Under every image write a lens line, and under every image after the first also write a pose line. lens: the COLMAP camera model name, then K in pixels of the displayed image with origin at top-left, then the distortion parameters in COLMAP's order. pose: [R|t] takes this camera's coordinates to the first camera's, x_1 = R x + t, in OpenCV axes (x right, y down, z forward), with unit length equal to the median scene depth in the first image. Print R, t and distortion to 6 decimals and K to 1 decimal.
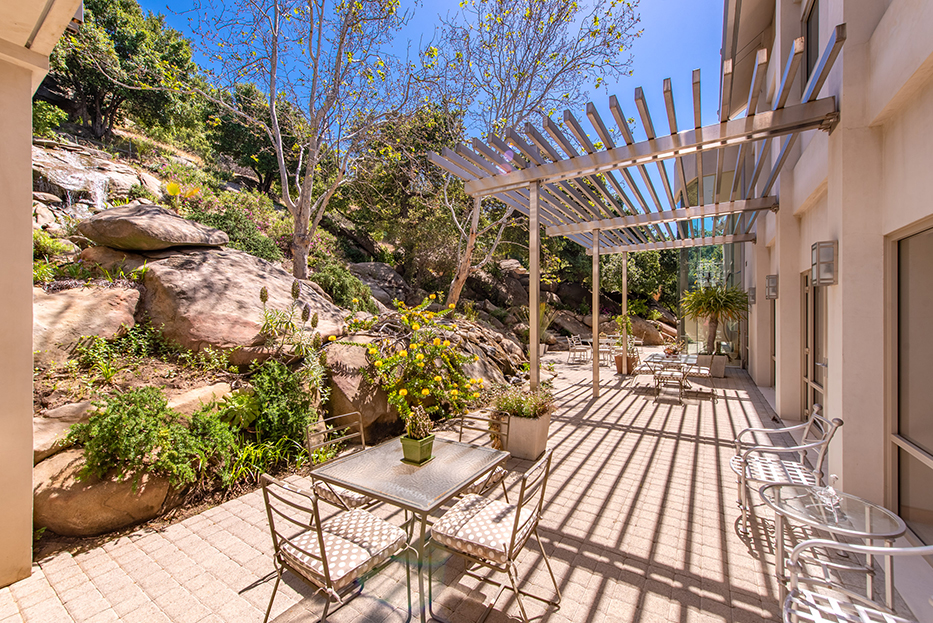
lens RADIAL K [[370.4, 0, 469.3], [0, 370.4, 314.5], [0, 0, 1]] dist [-0.001346, -0.000054]
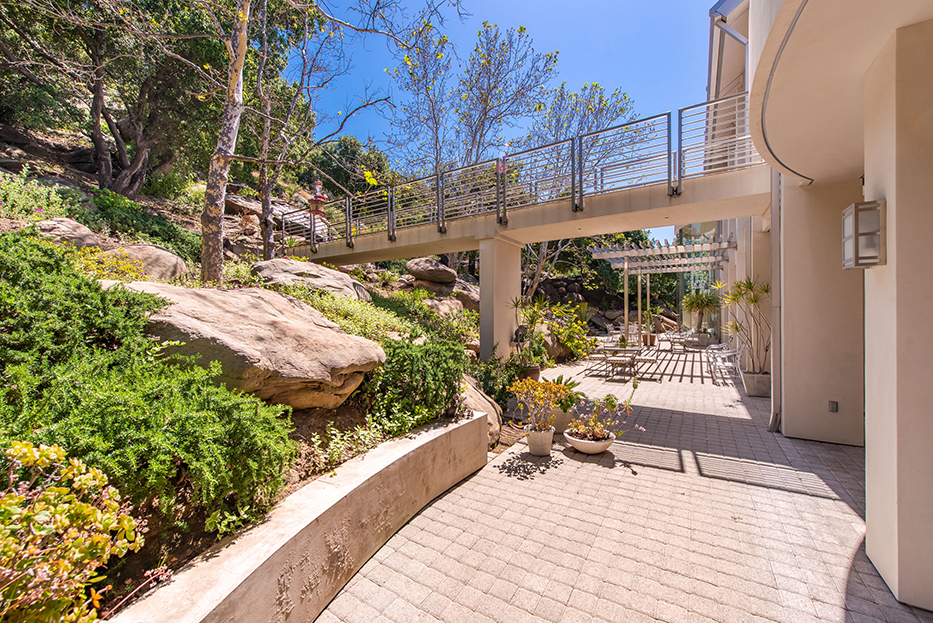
lens RADIAL K [[370.4, 0, 466.5], [0, 370.4, 312.0], [0, 0, 1]] dist [-0.001346, -0.000054]
pose [[0.999896, -0.005462, 0.013344, -0.417553], [0.005424, 0.999981, 0.002878, -0.001012], [-0.013359, -0.002806, 0.999907, -0.652605]]
